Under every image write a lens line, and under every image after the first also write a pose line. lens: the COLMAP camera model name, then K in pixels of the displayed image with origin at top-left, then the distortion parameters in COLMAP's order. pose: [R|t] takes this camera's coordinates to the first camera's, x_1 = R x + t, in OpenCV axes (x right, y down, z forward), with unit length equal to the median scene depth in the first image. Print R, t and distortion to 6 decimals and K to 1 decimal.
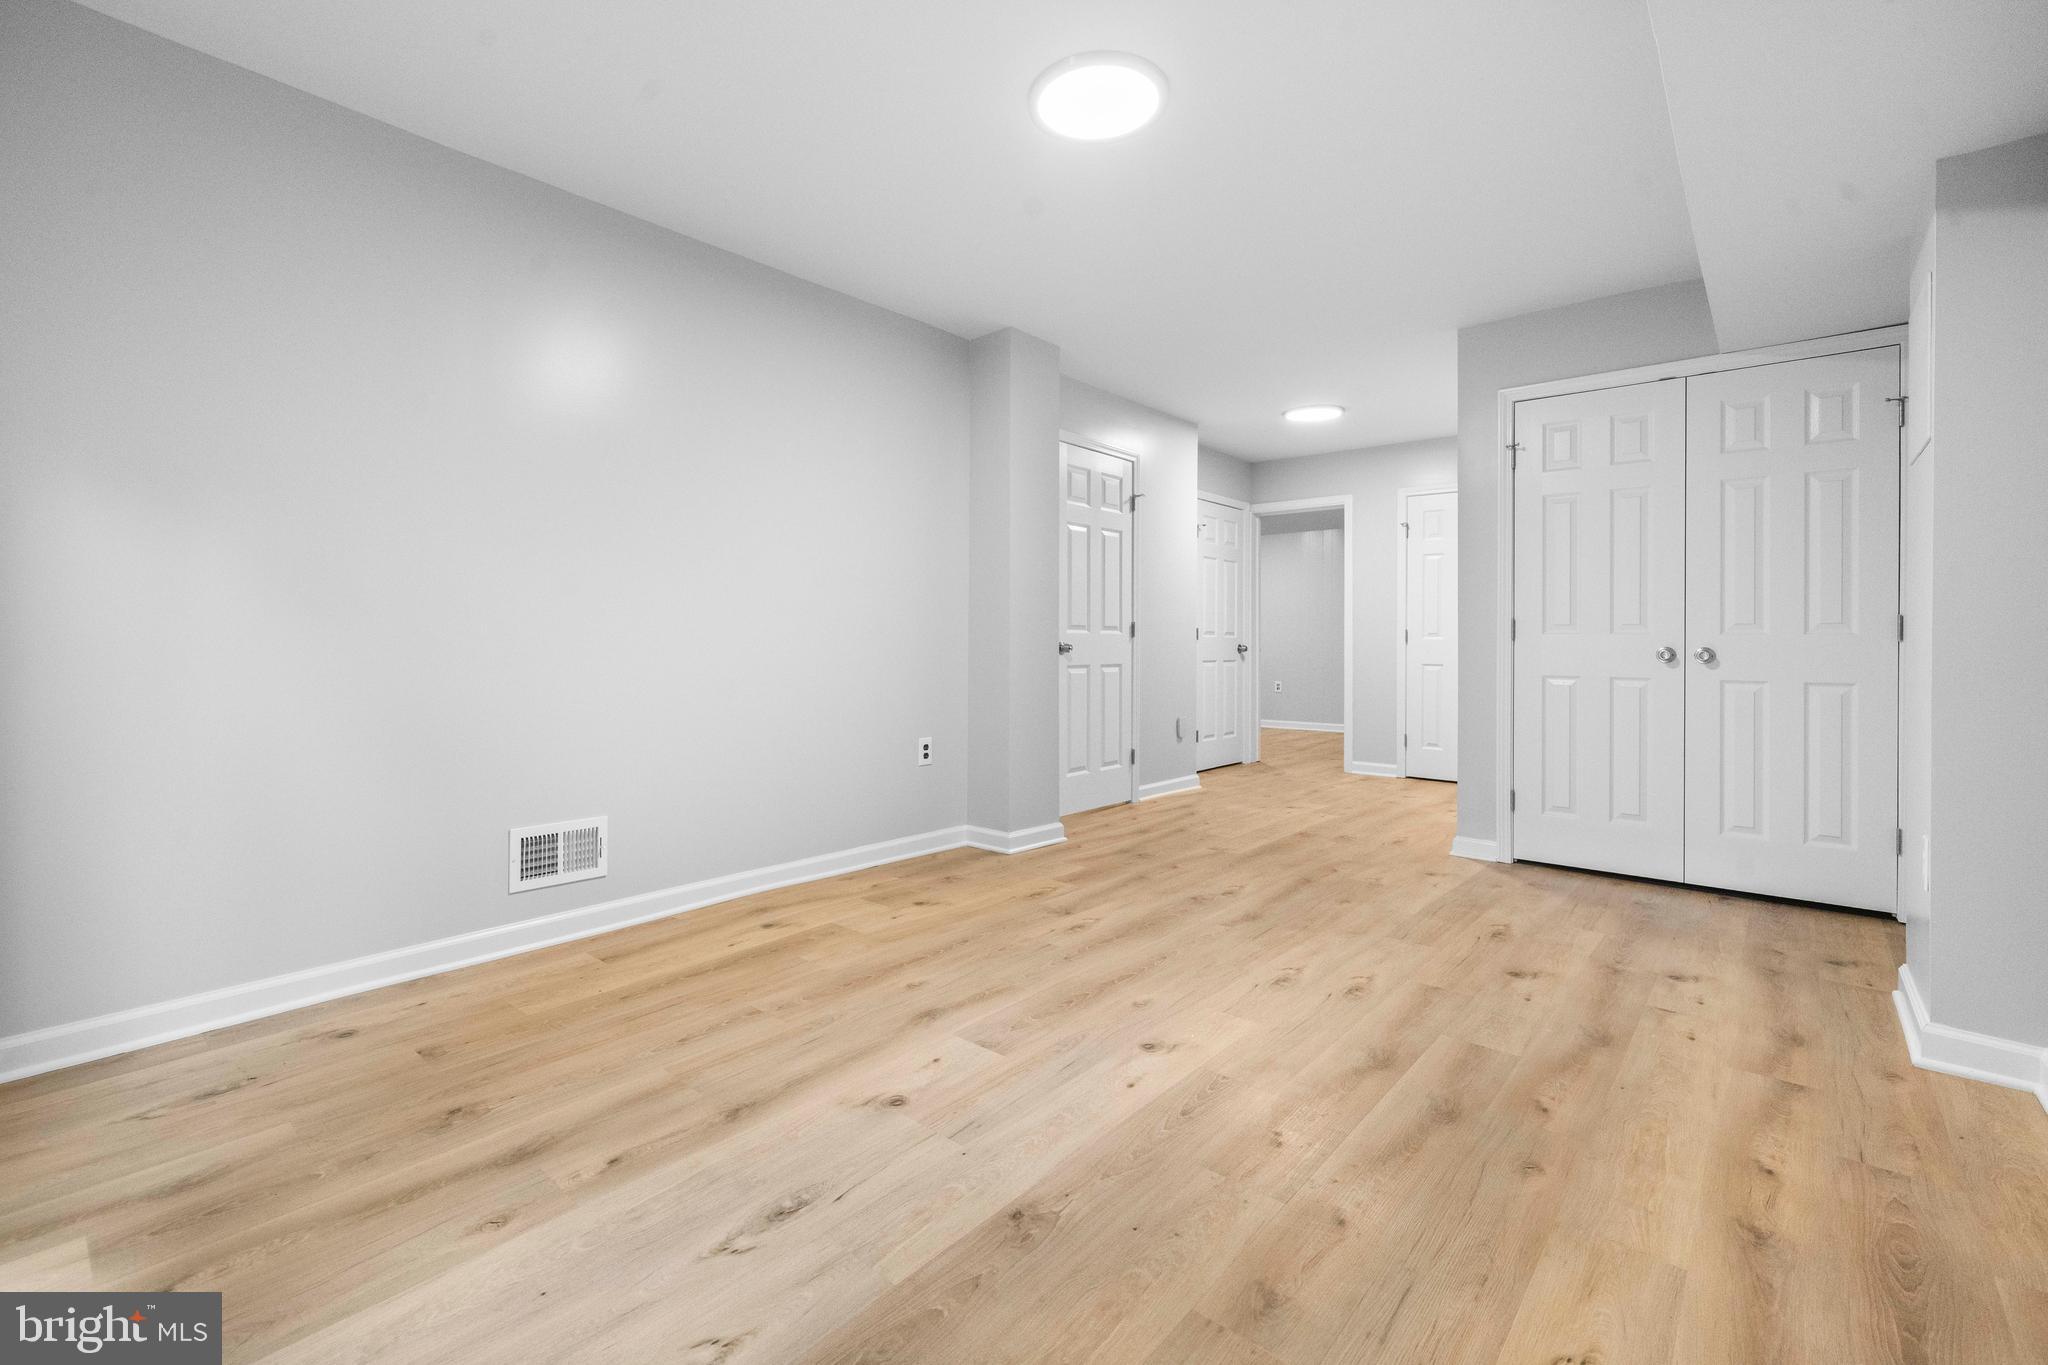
lens RADIAL K [[883.9, 0, 991.1], [0, 883.9, 646.7], [0, 0, 1]] dist [0.006903, -0.000454]
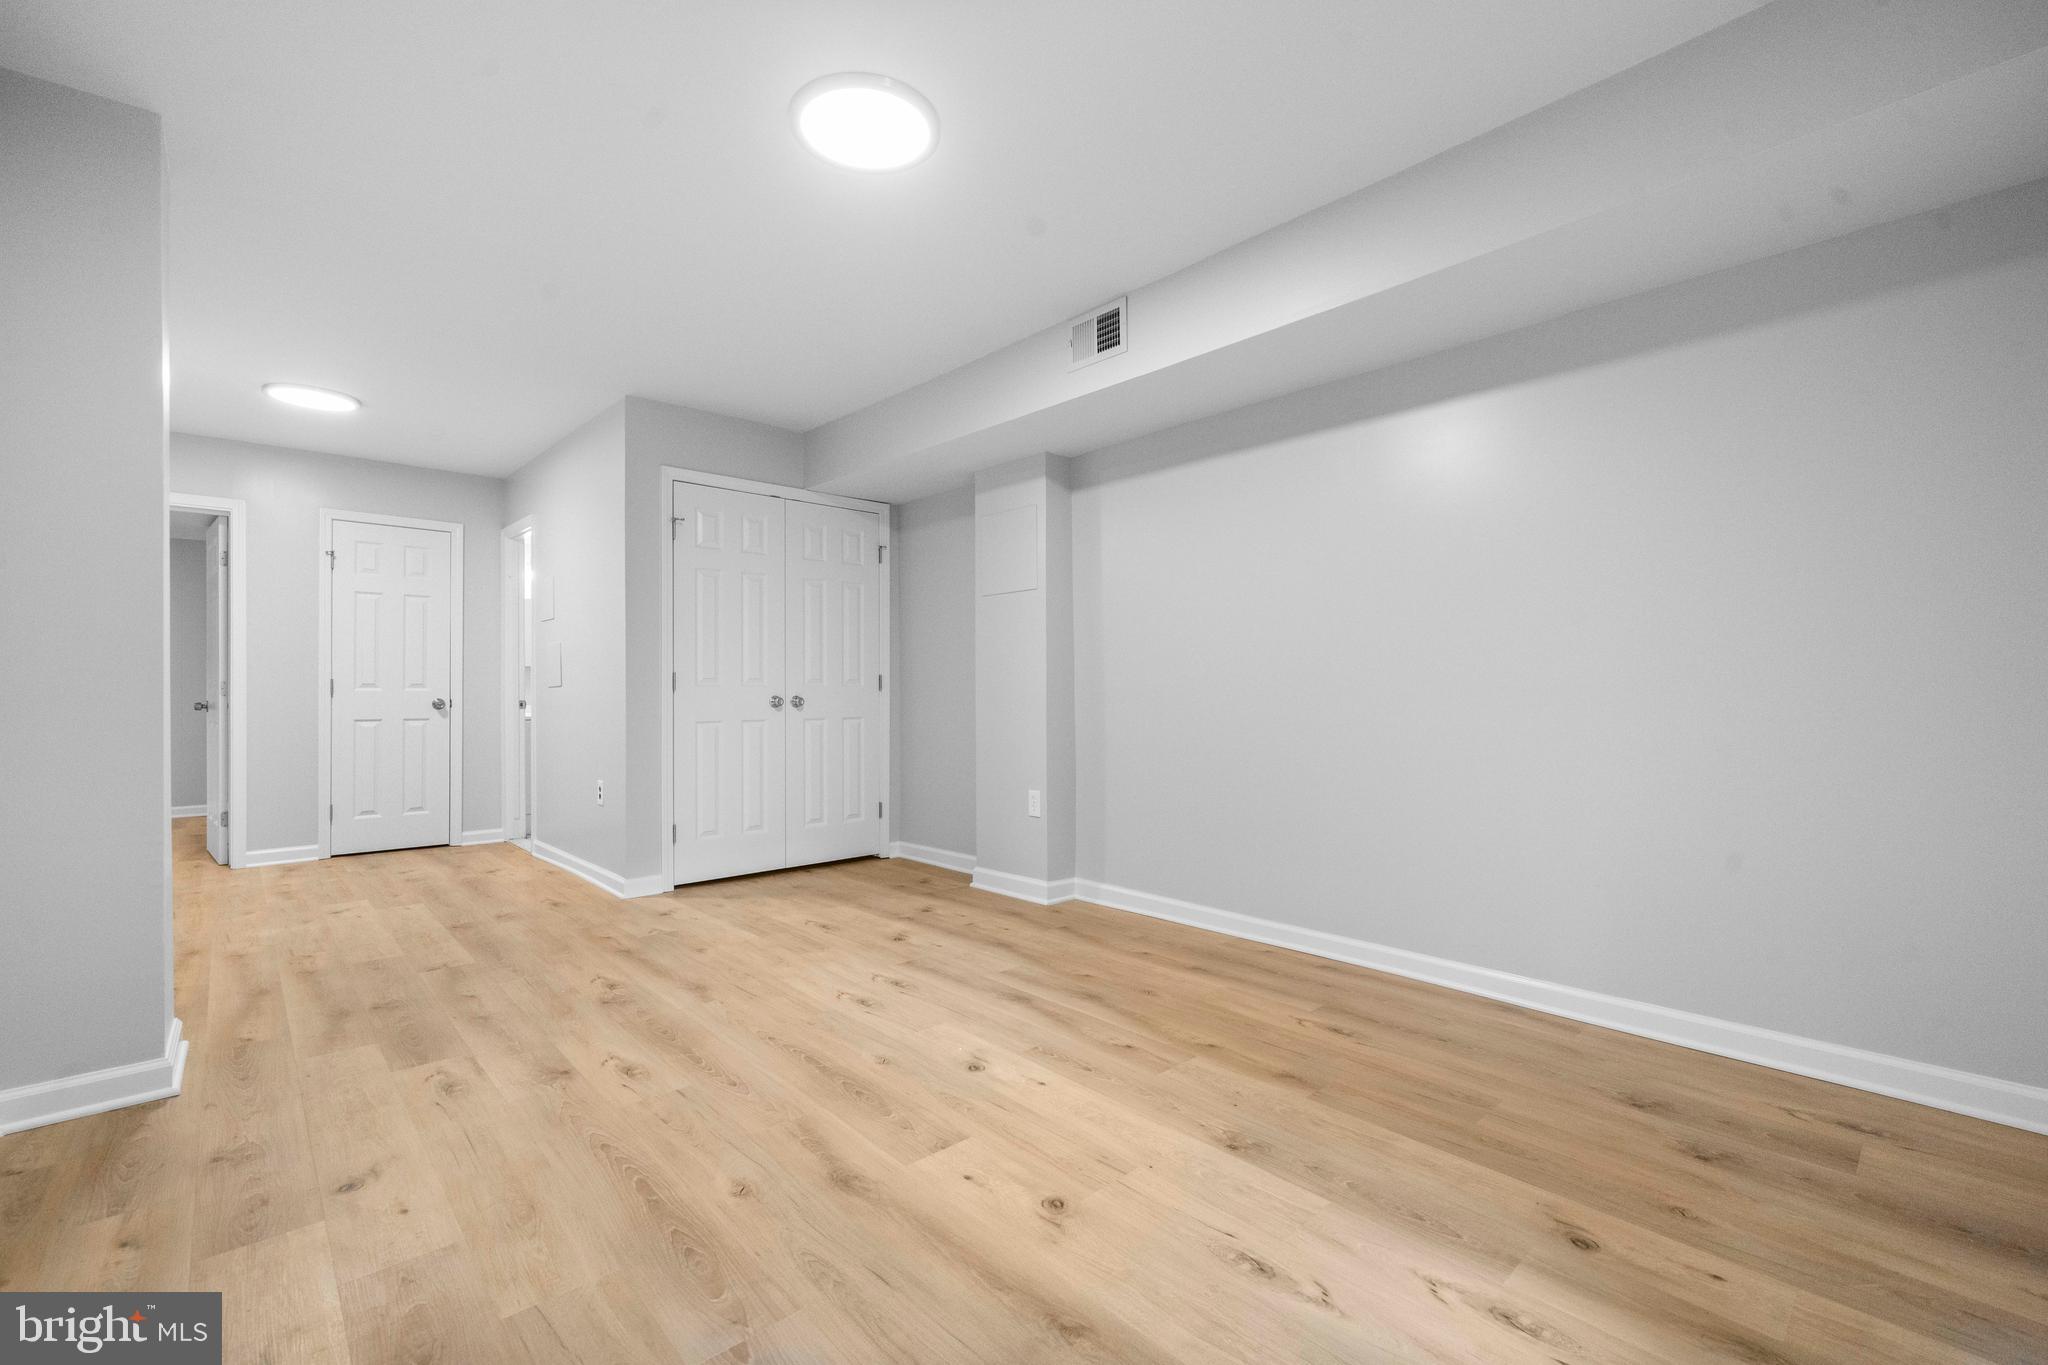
lens RADIAL K [[883.9, 0, 1027.3], [0, 883.9, 684.7], [0, 0, 1]] dist [0.006903, -0.000454]
pose [[0.094975, 0.001373, 0.995479, -0.791934], [0.009141, 0.999956, -0.002252, -0.014514], [-0.995438, 0.009314, 0.094958, 0.728851]]
